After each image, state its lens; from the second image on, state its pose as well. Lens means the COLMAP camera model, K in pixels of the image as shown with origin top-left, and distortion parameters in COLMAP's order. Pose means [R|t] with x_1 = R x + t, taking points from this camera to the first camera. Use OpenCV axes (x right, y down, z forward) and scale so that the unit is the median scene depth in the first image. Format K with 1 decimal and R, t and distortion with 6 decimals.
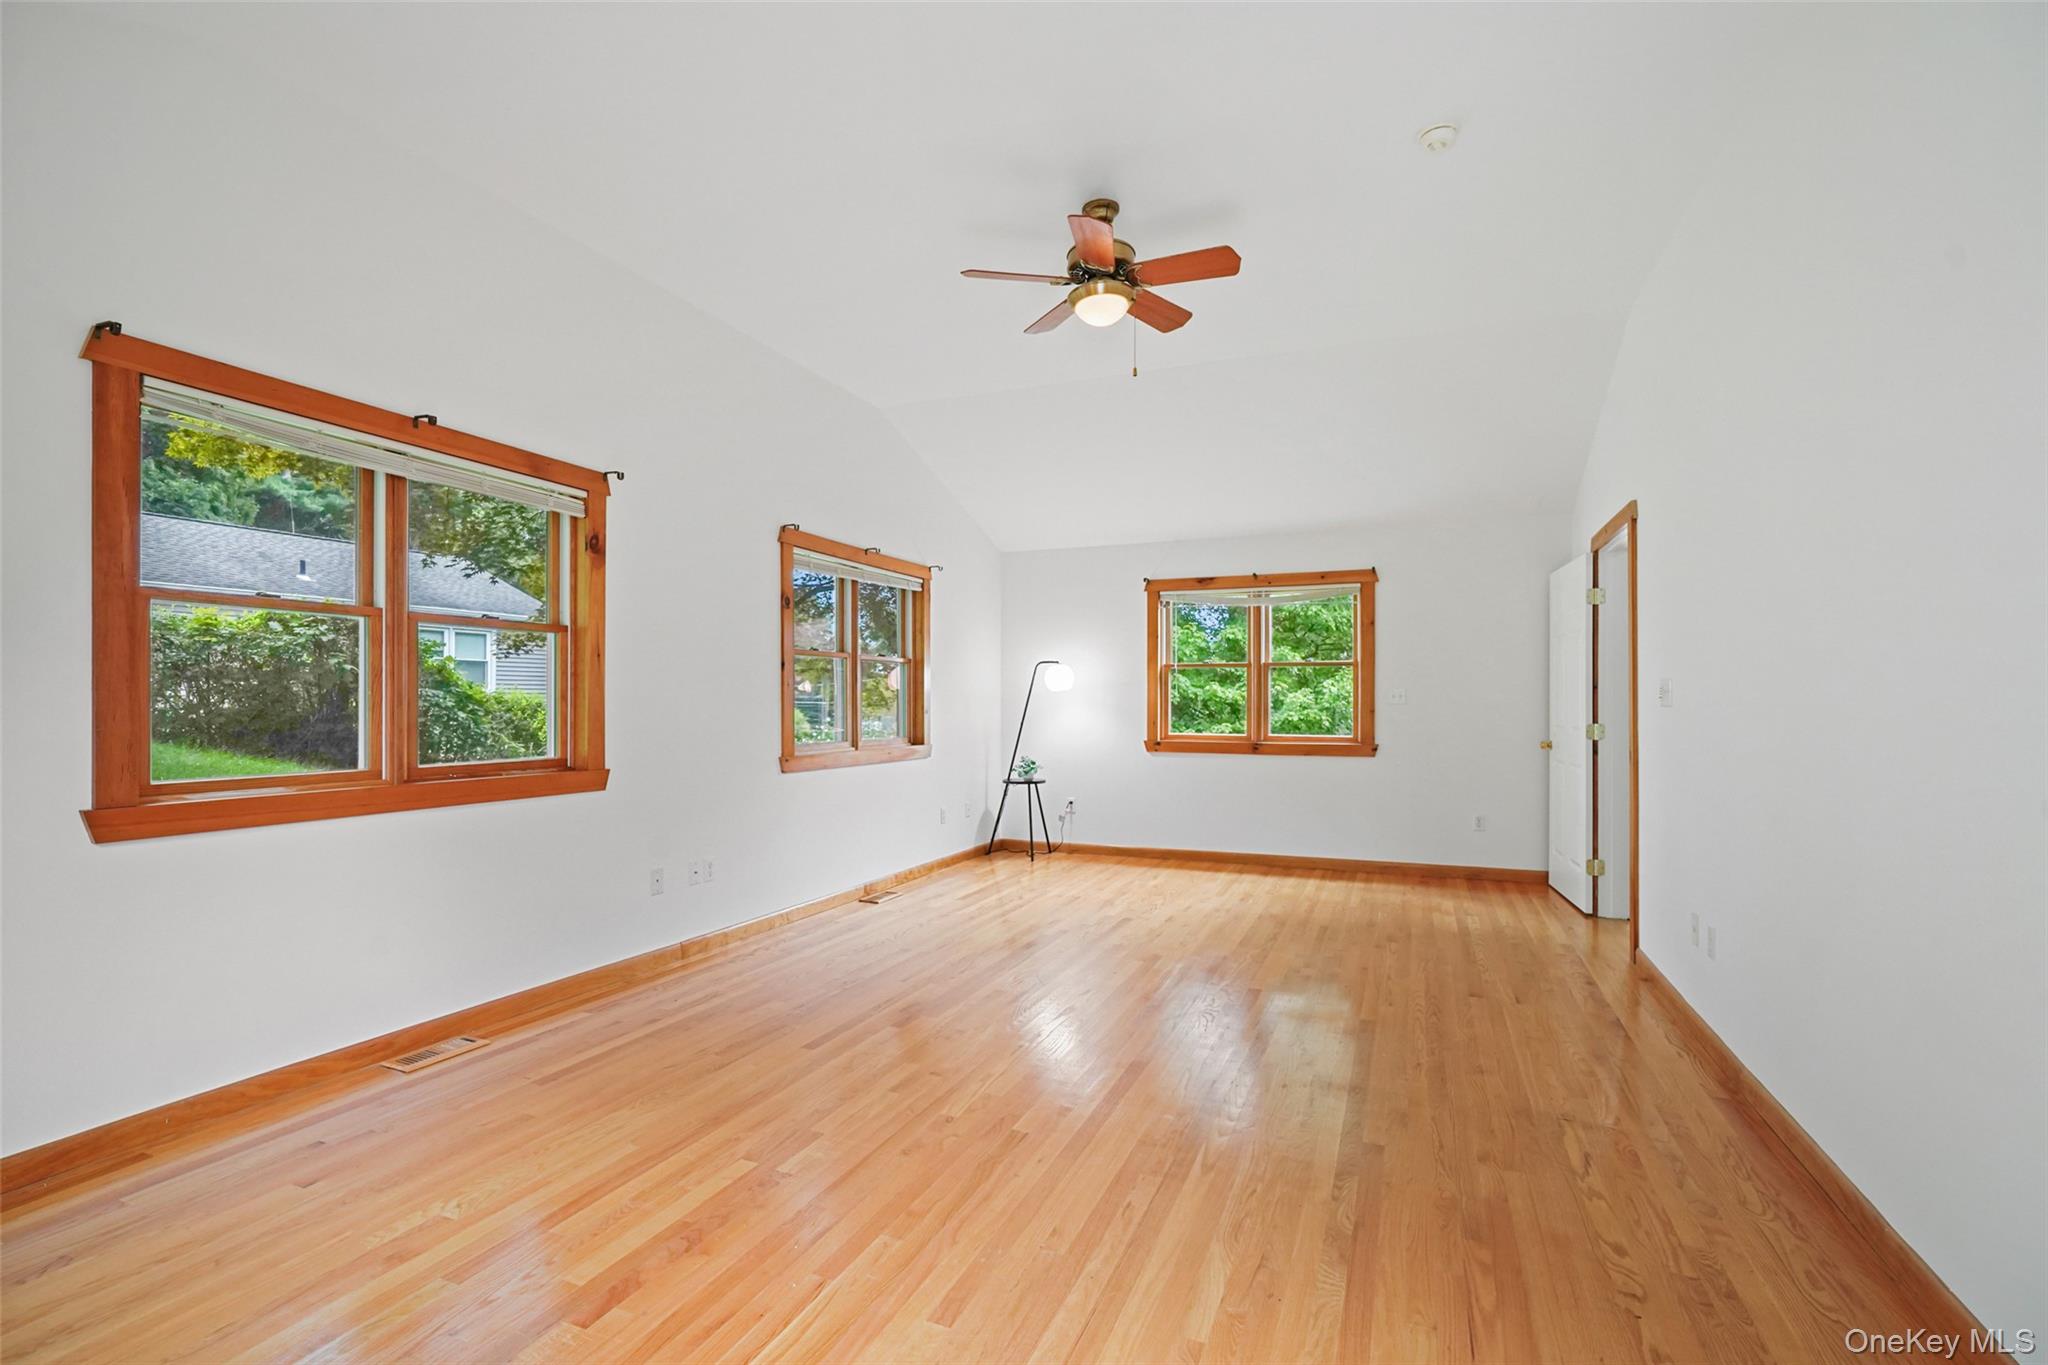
lens RADIAL K [[912.7, 0, 1021.5], [0, 912.7, 704.8], [0, 0, 1]] dist [-0.027259, 0.000149]
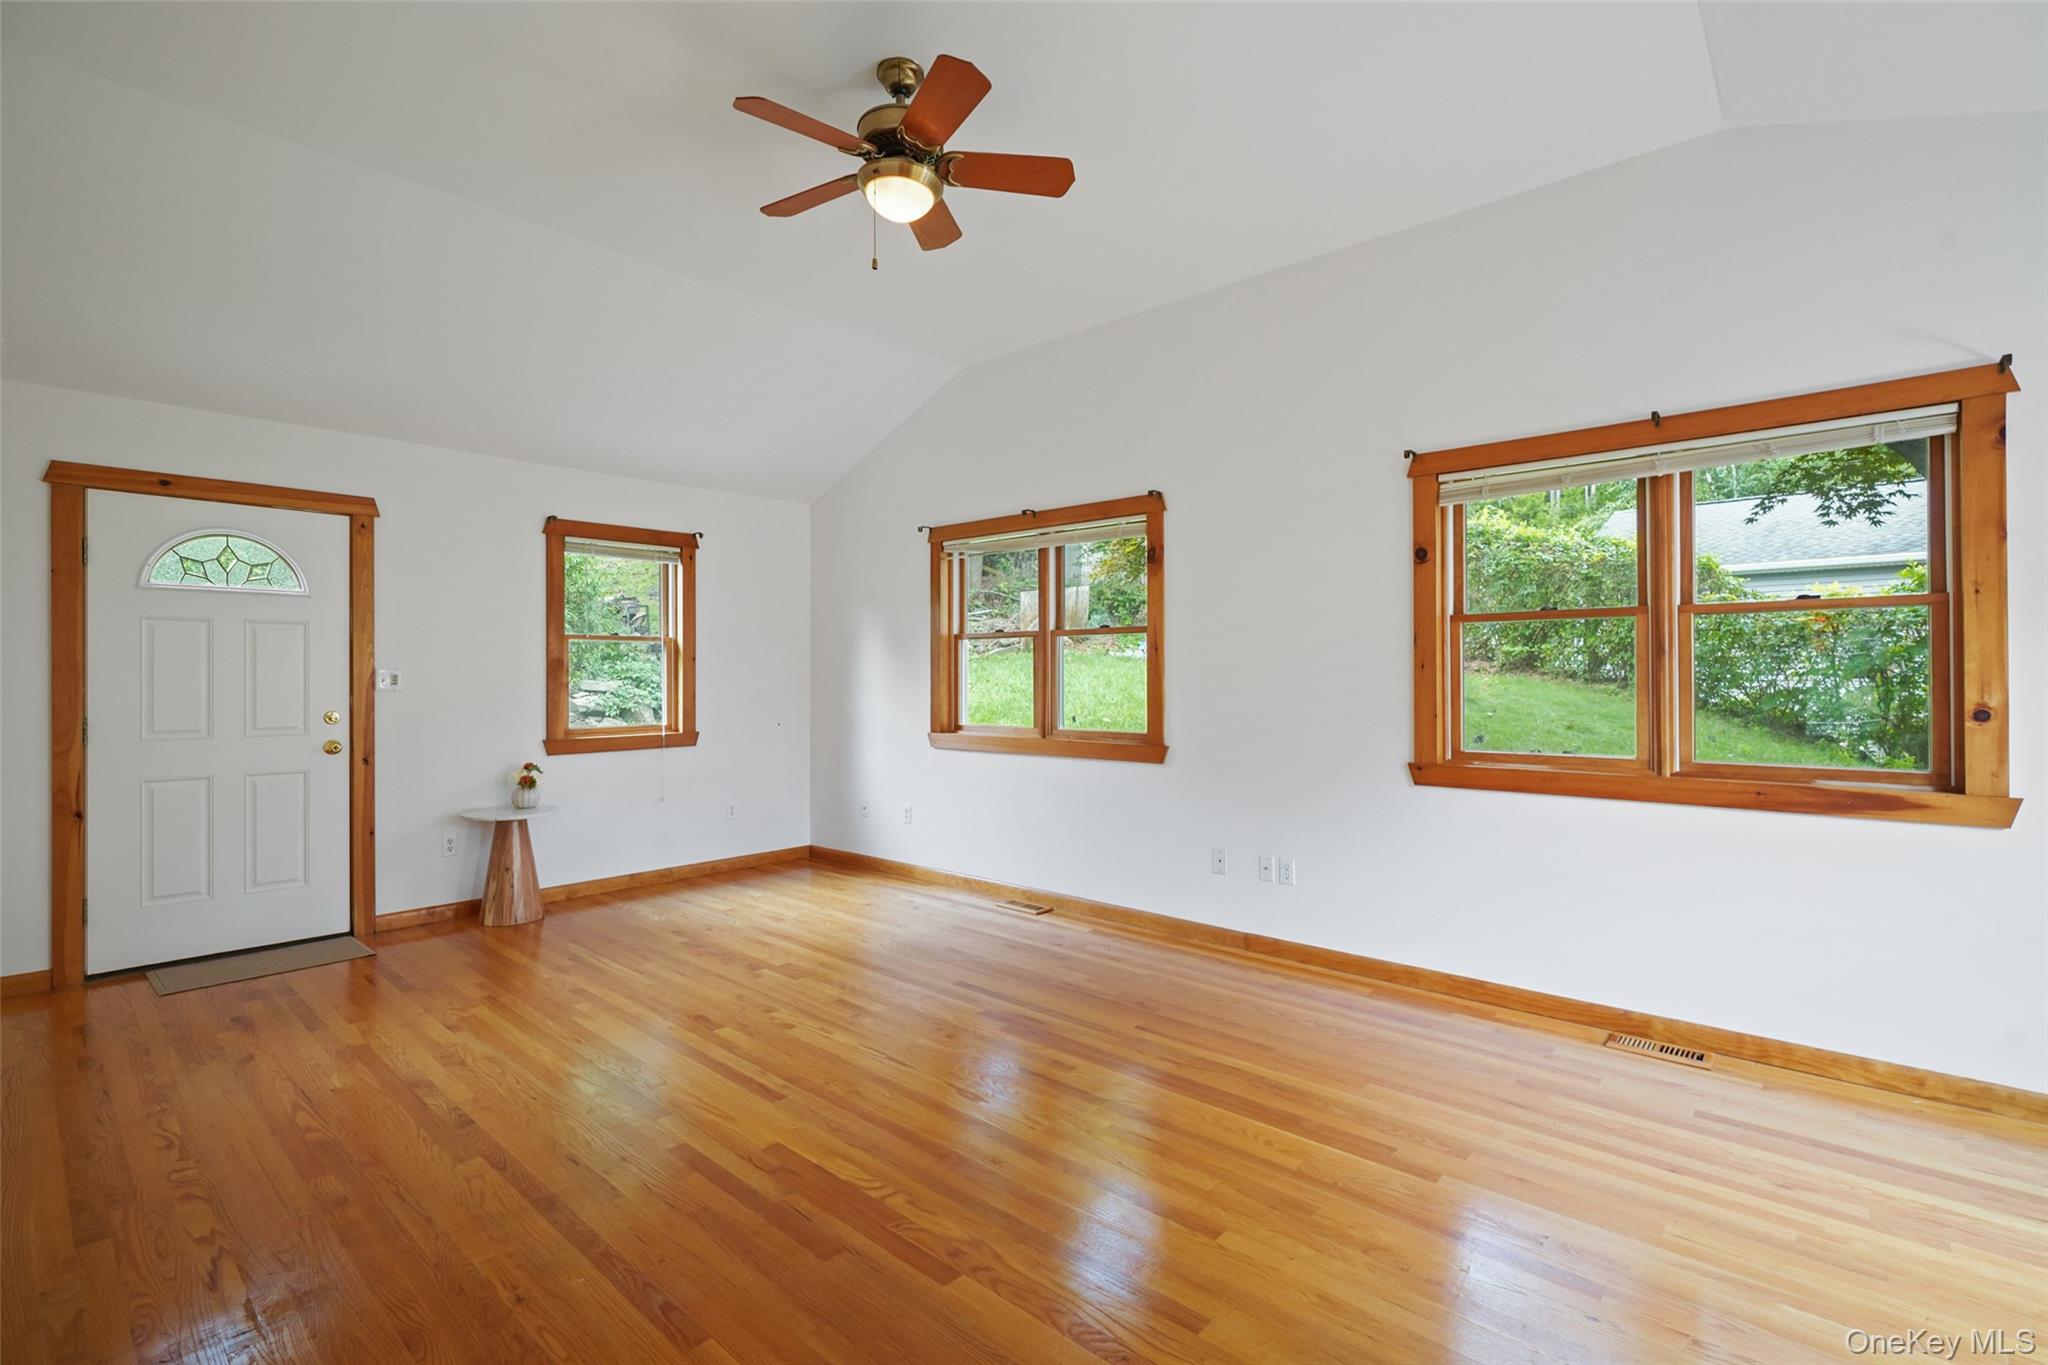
lens RADIAL K [[937.7, 0, 1023.9], [0, 937.7, 674.1], [0, 0, 1]] dist [-0.003150, 0.000192]
pose [[-0.322377, -0.001837, -0.946610, 0.820327], [0.001013, 0.999997, -0.002286, -0.021151], [0.946611, -0.001696, -0.322374, 1.349842]]
